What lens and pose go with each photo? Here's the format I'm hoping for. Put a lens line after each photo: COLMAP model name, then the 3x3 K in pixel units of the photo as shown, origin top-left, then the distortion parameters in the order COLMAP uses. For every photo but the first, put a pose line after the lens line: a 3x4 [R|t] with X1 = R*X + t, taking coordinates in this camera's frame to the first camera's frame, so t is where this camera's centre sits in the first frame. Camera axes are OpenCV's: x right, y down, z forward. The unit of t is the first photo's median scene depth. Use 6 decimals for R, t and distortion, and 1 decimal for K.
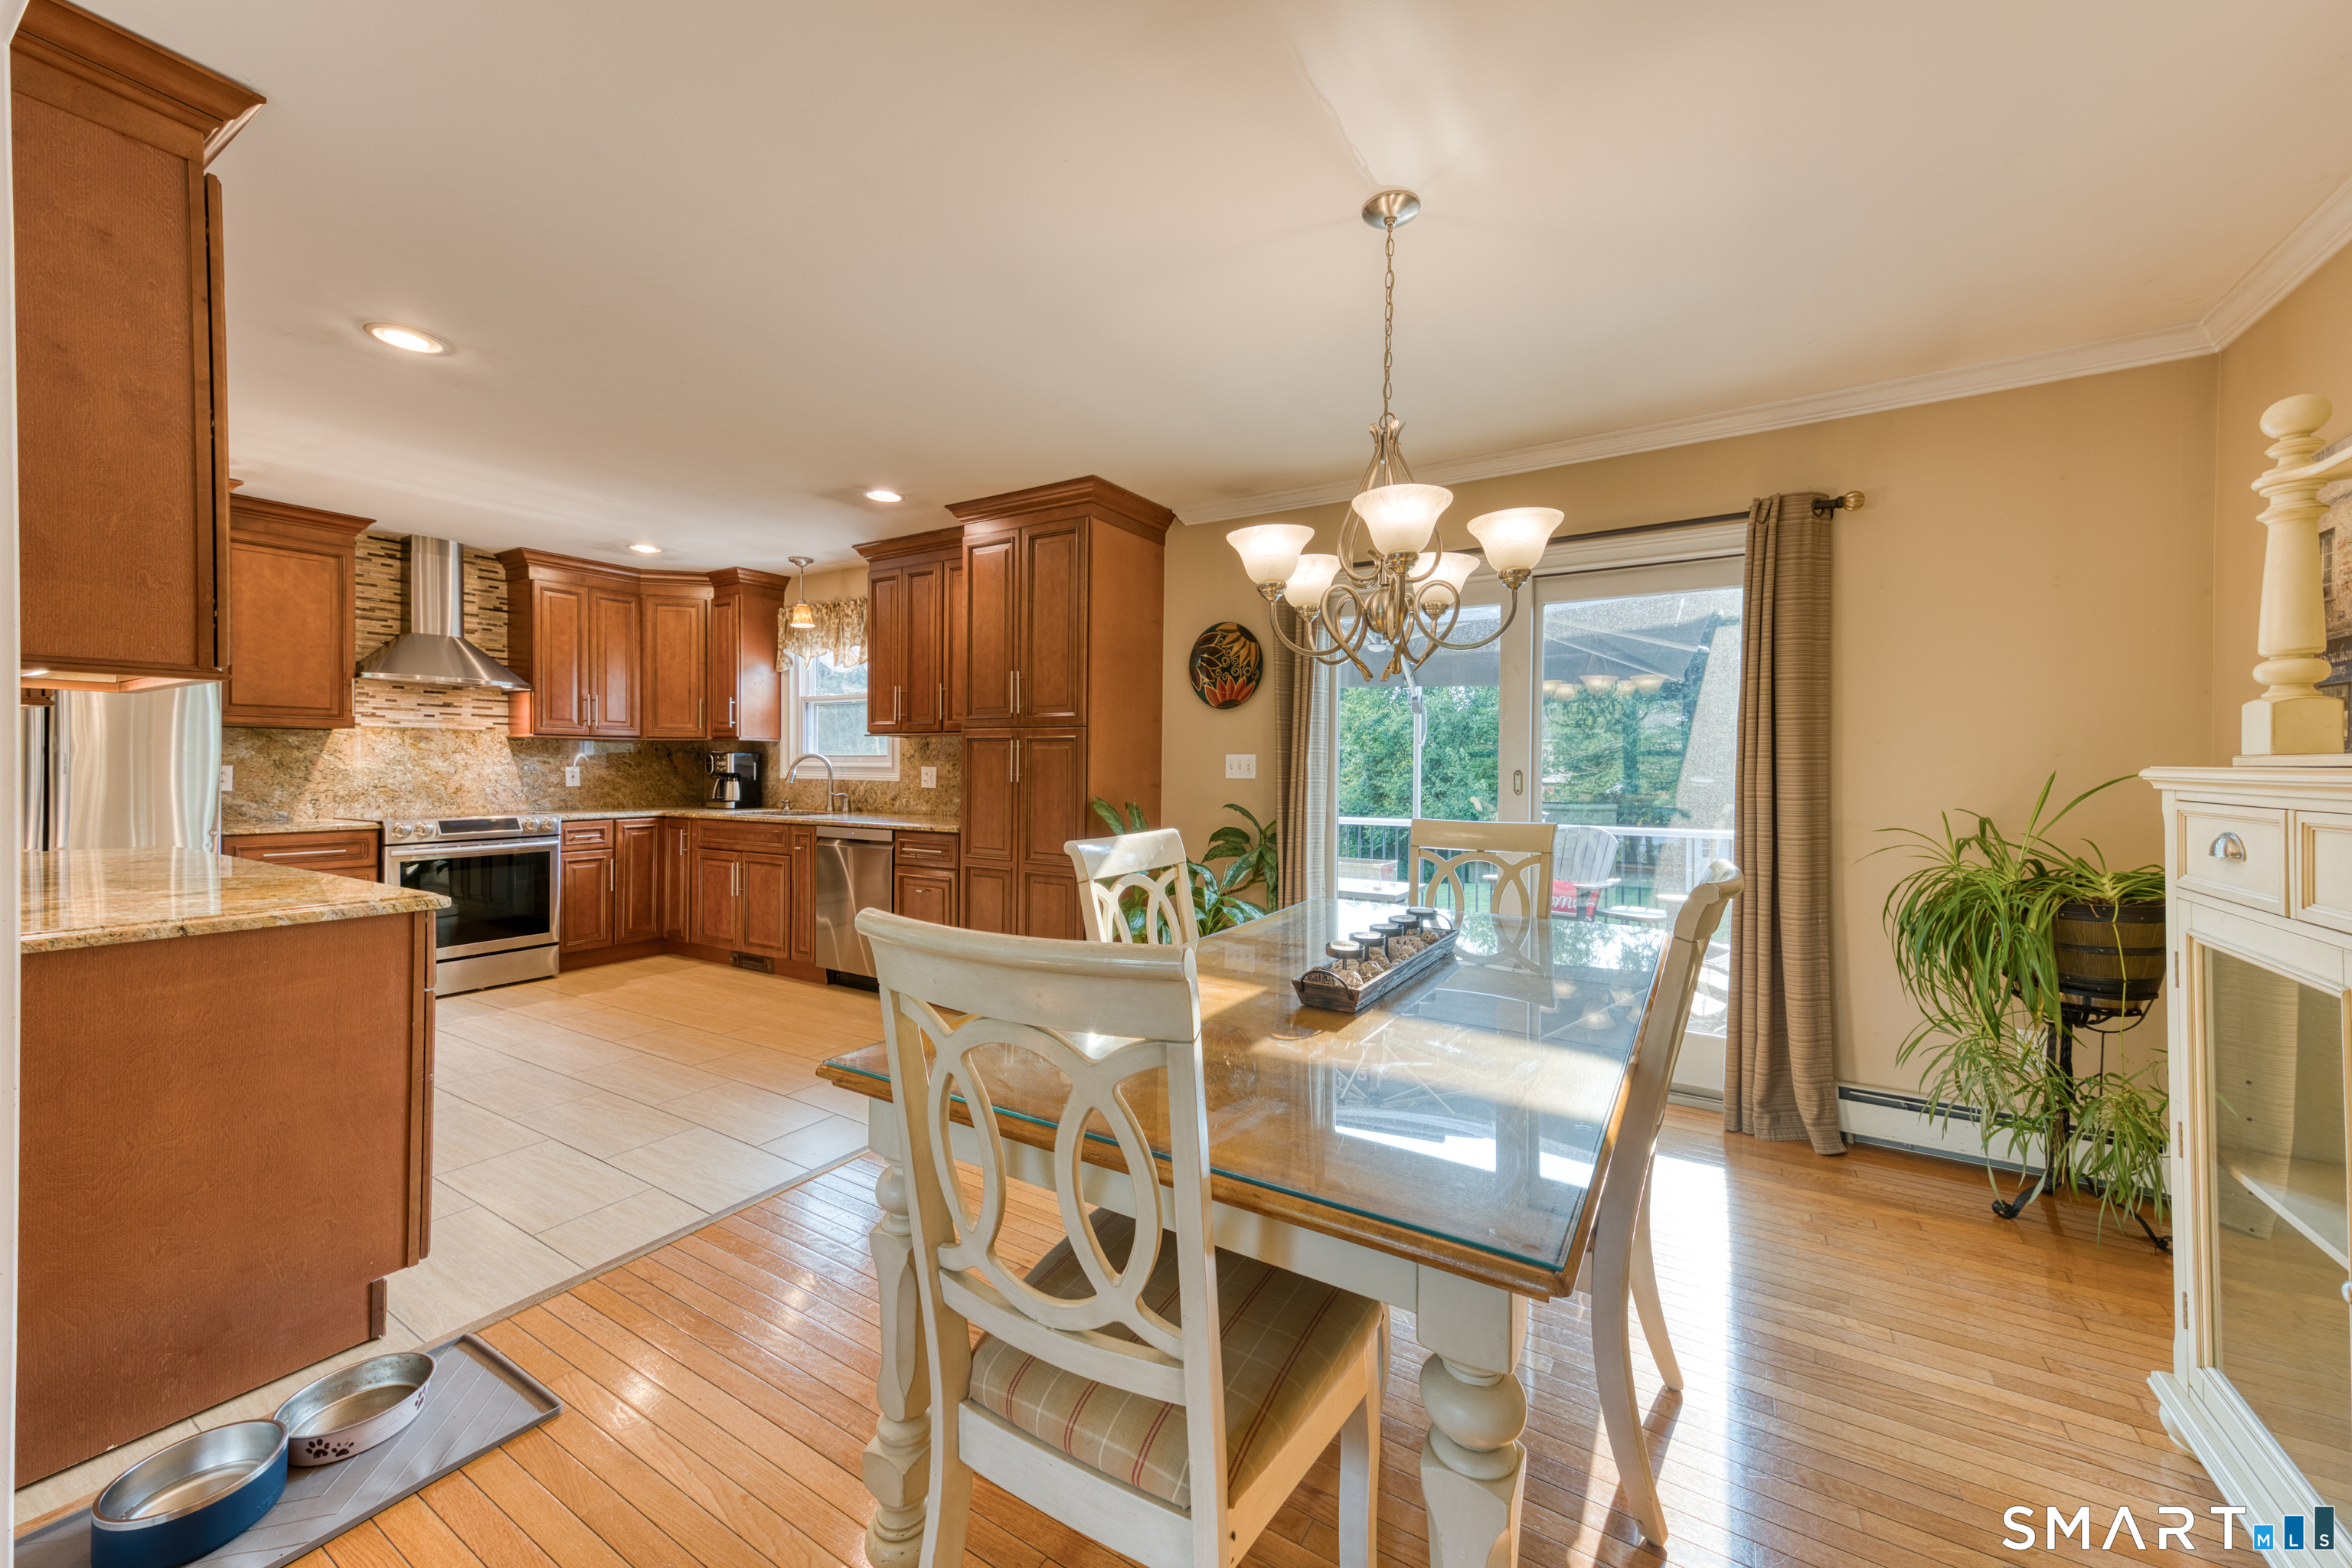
lens RADIAL K [[890.5, 0, 1159.7], [0, 890.5, 768.8], [0, 0, 1]] dist [0.026993, 0.000262]
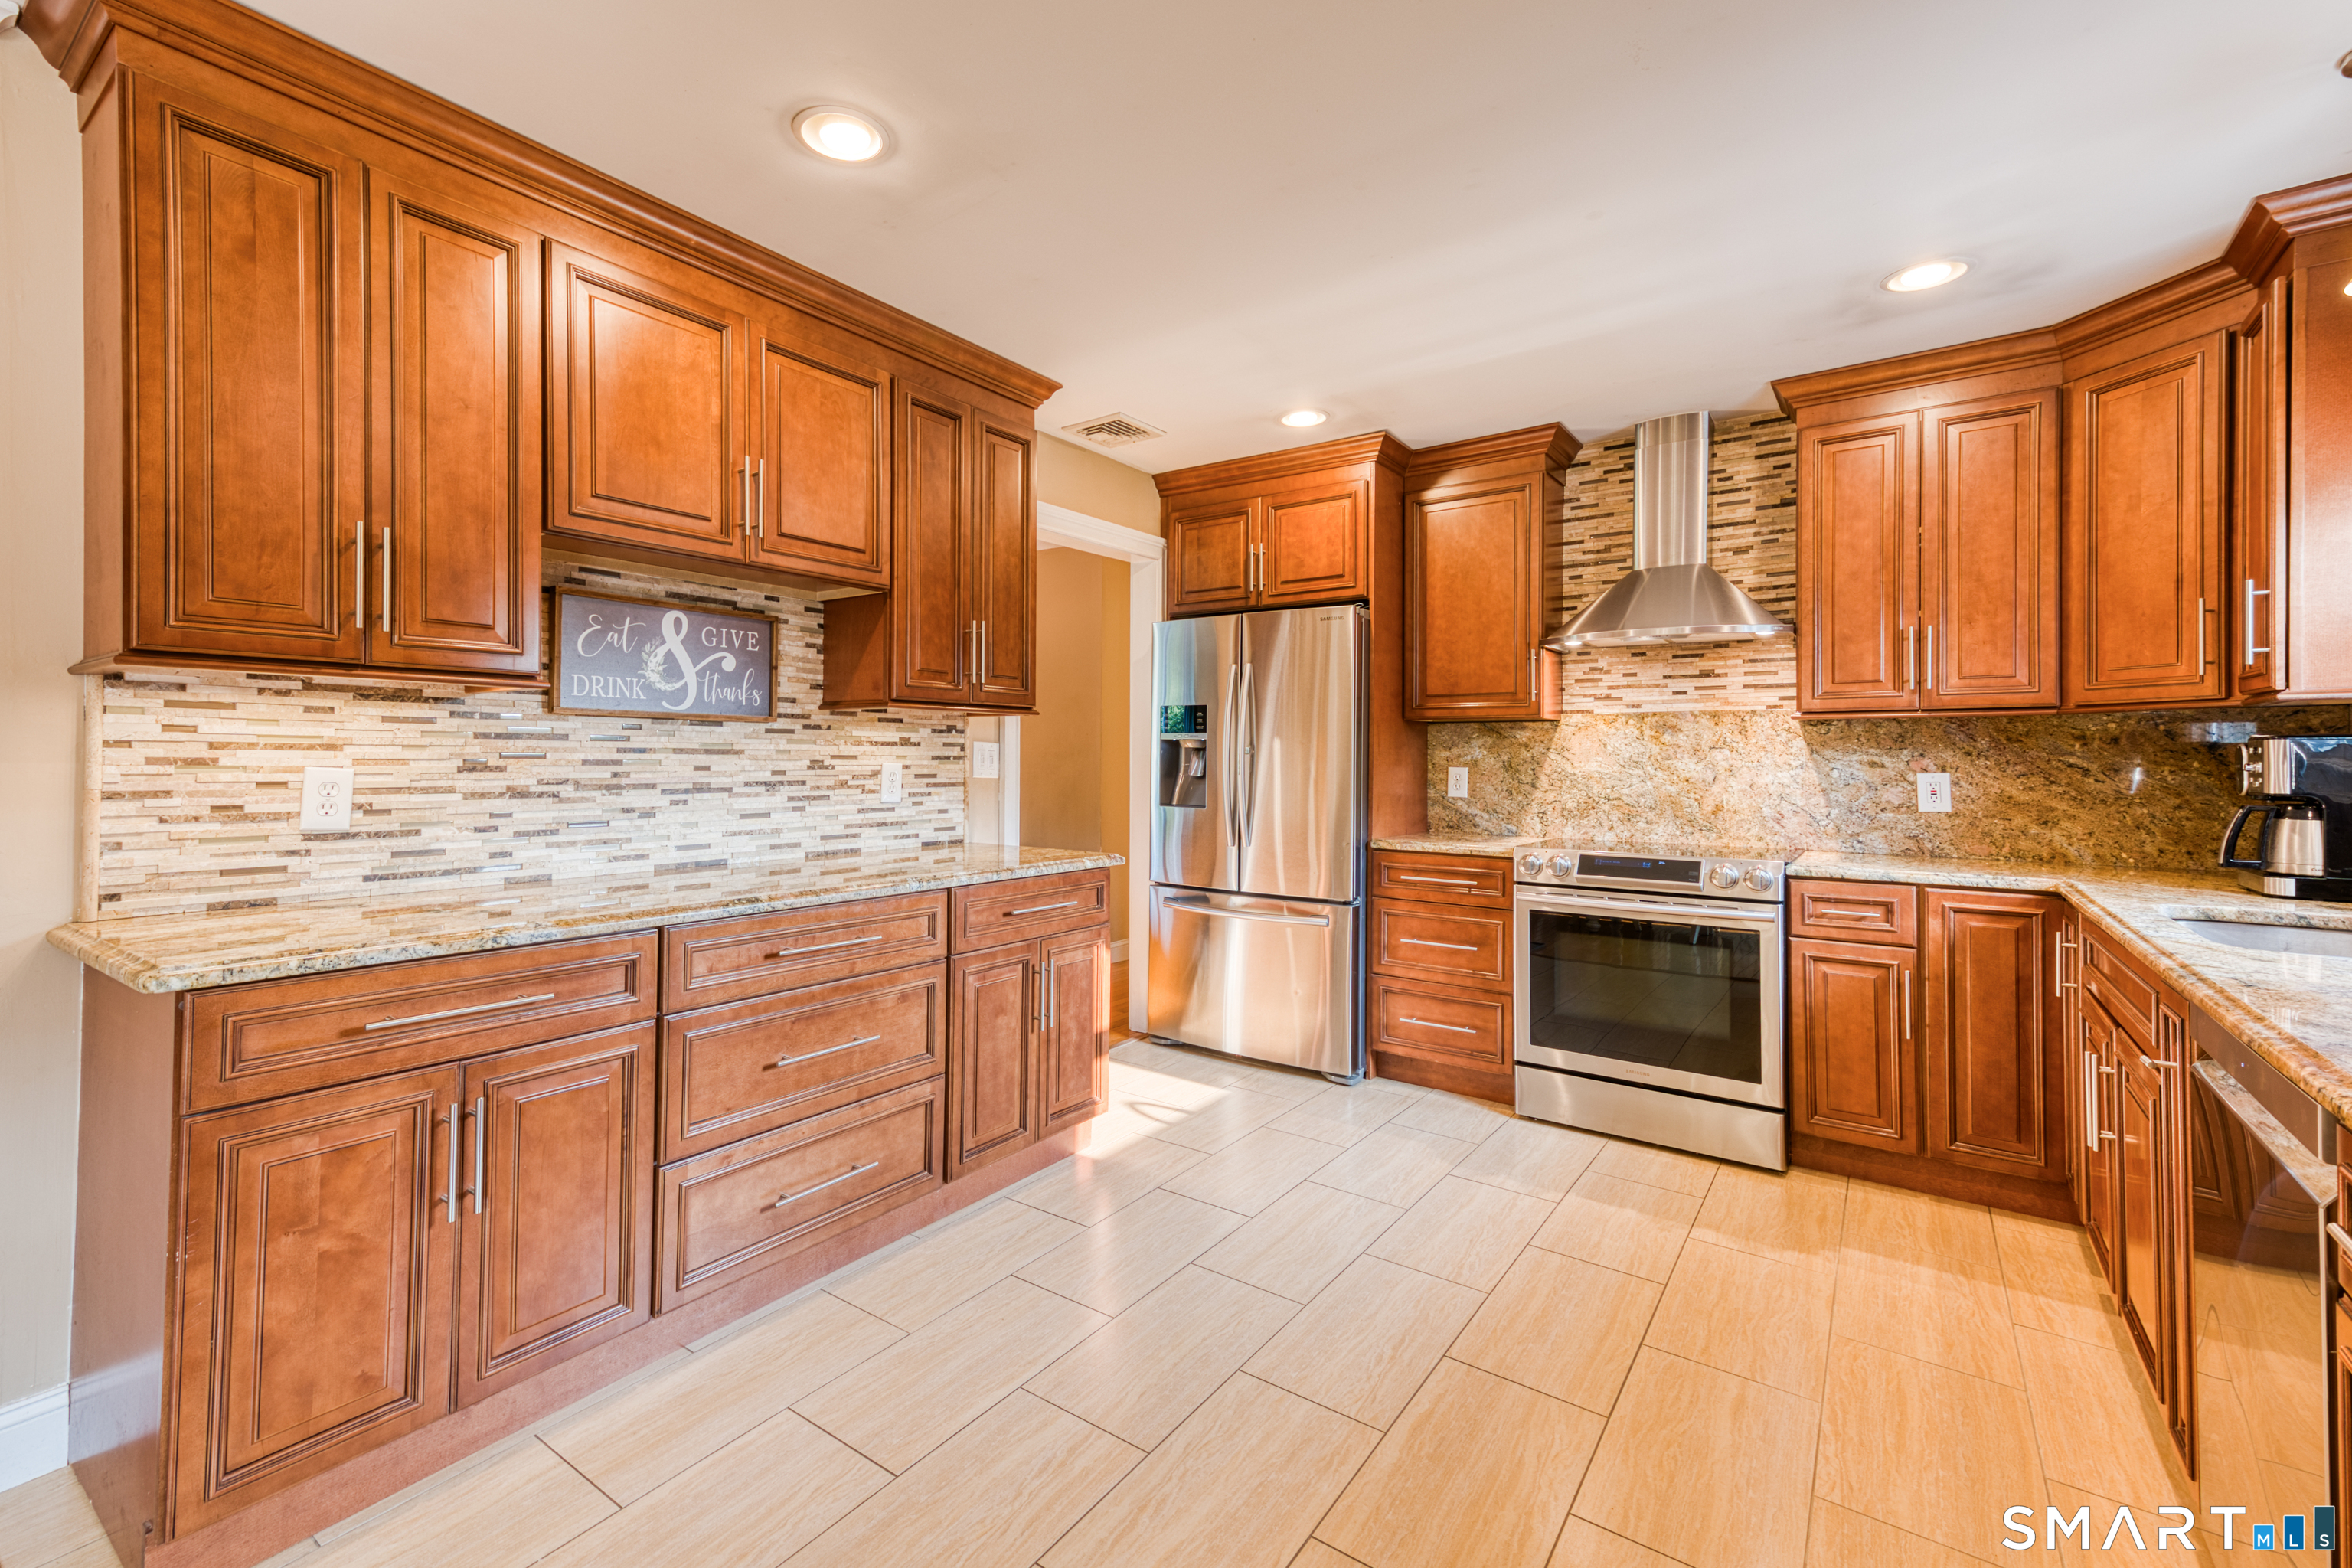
lens RADIAL K [[1013.7, 0, 1119.2], [0, 1013.7, 753.2], [0, 0, 1]] dist [0.030443, -0.001010]
pose [[-0.068641, -0.011535, -0.997575, -0.044660], [-0.008504, 0.999904, -0.010977, -0.003656], [0.997605, 0.007730, -0.068733, 0.662283]]
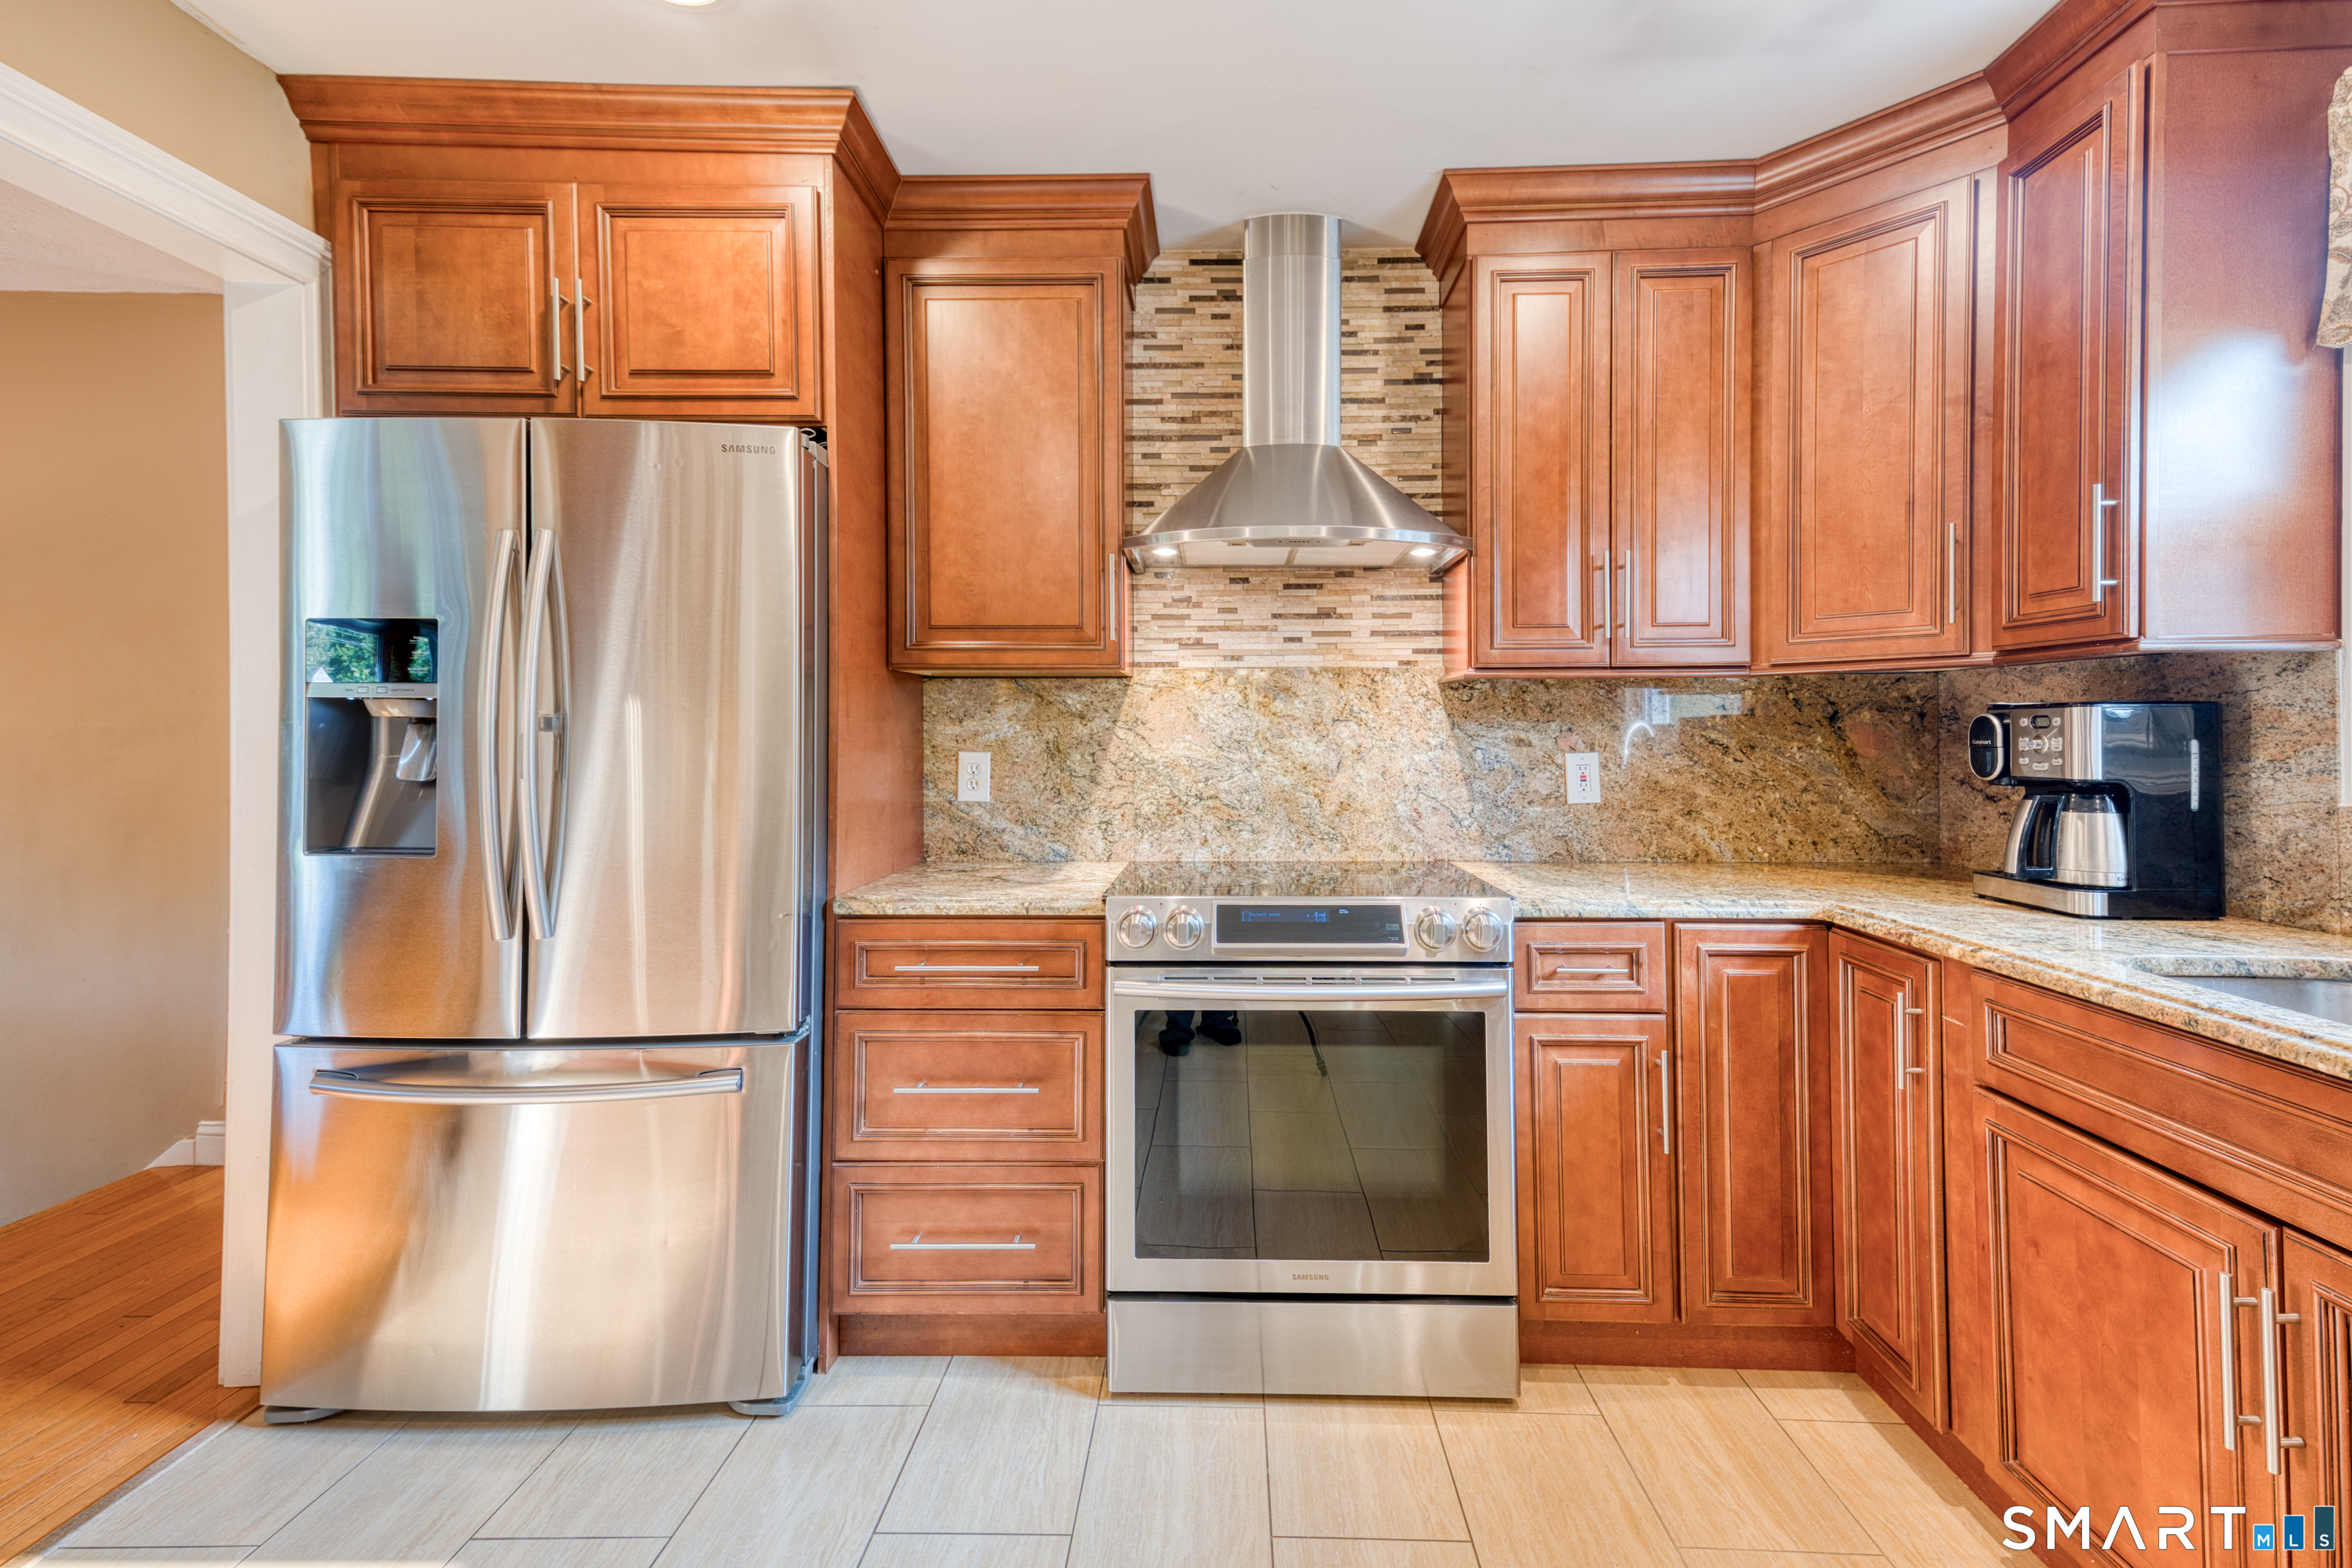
lens RADIAL K [[1038.8, 0, 1207.9], [0, 1038.8, 732.3], [0, 0, 1]] dist [0.043921, -0.004802]
pose [[0.528329, -0.009819, -0.848983, -0.401872], [0.002288, 0.999946, -0.010141, -0.007924], [0.849037, 0.003415, 0.528323, 0.708718]]
